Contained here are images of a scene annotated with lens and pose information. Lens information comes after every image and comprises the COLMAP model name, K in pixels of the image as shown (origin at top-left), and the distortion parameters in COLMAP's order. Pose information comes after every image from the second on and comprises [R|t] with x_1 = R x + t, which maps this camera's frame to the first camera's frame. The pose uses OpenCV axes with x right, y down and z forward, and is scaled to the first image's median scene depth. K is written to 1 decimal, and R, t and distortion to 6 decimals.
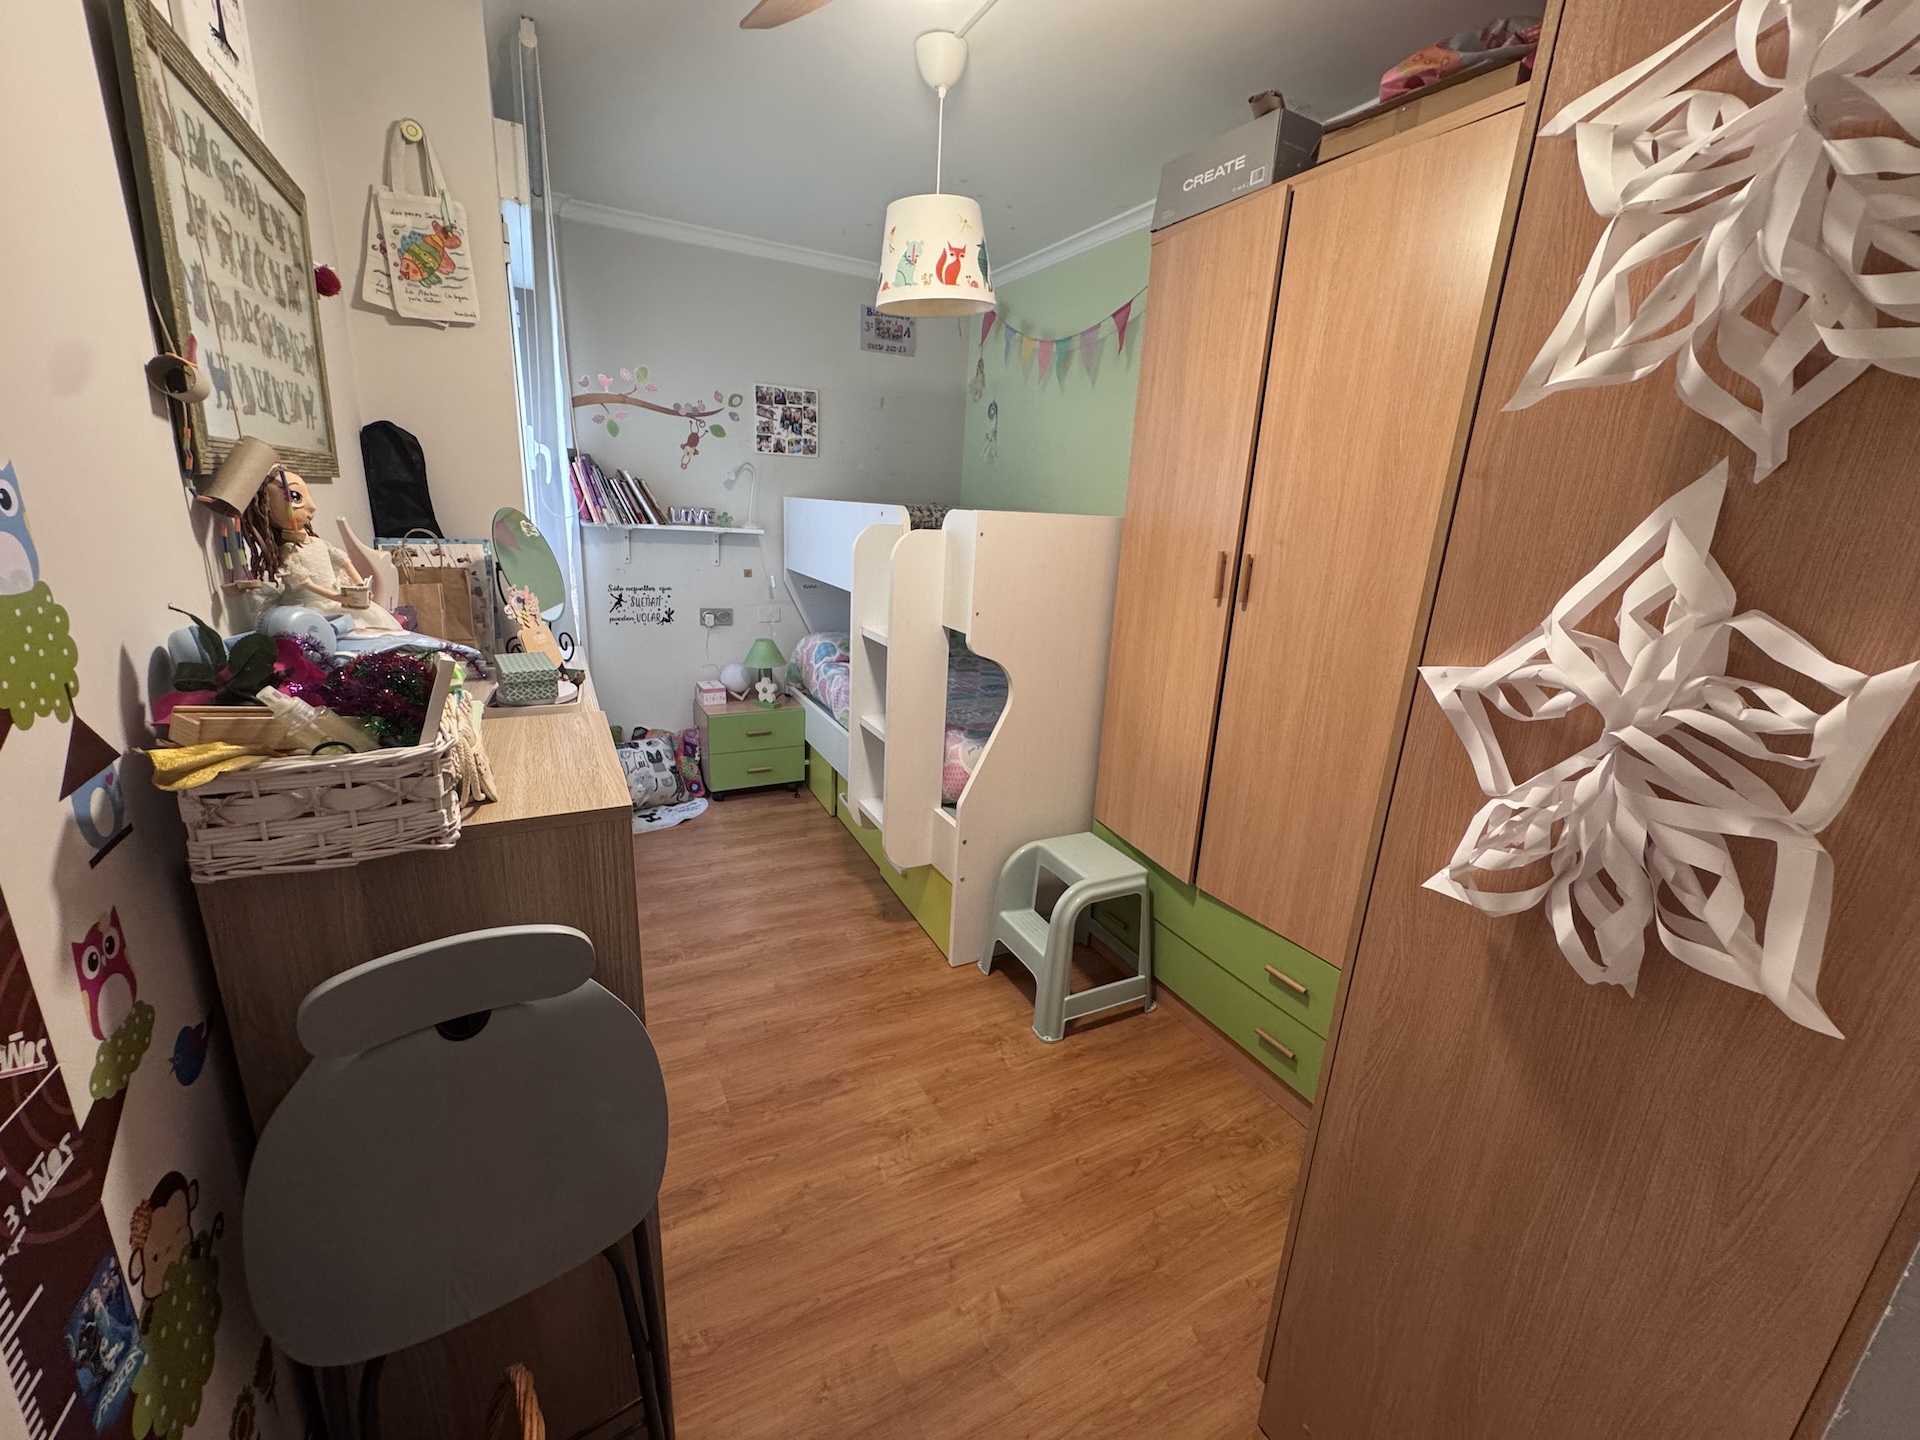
lens RADIAL K [[765.2, 0, 963.4], [0, 765.2, 716.4], [0, 0, 1]] dist [-0.003935, -0.000350]
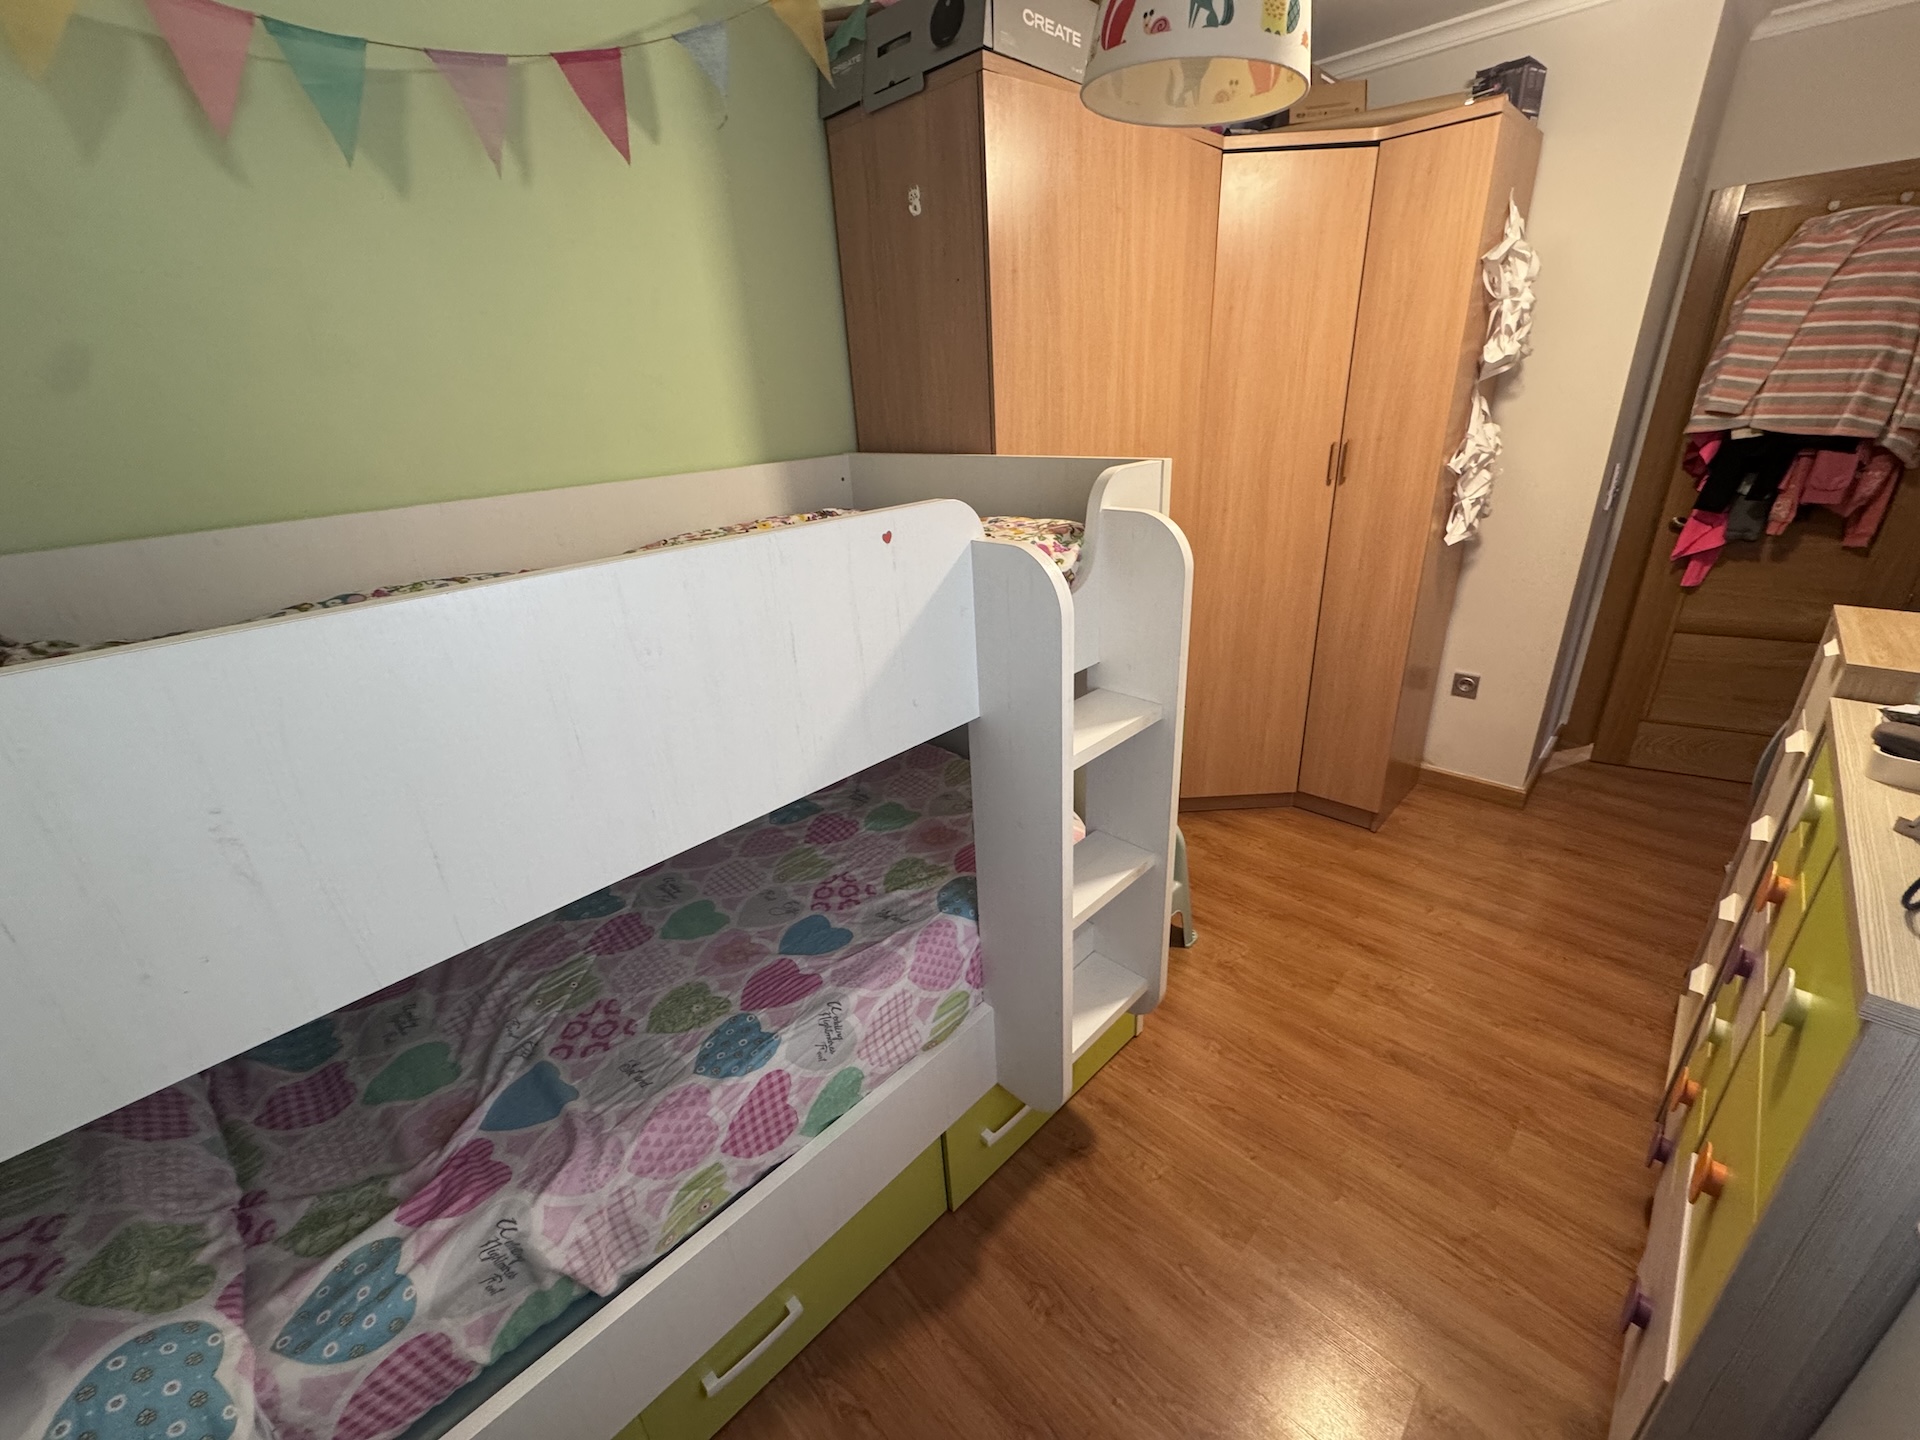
lens RADIAL K [[765.2, 0, 969.0], [0, 765.2, 715.3], [0, 0, 1]] dist [-0.003935, -0.000350]
pose [[-0.311770, -0.405070, 0.859487, -0.660331], [0.291345, 0.820244, 0.492258, -0.509114], [-0.904388, 0.403879, -0.137712, 1.457743]]
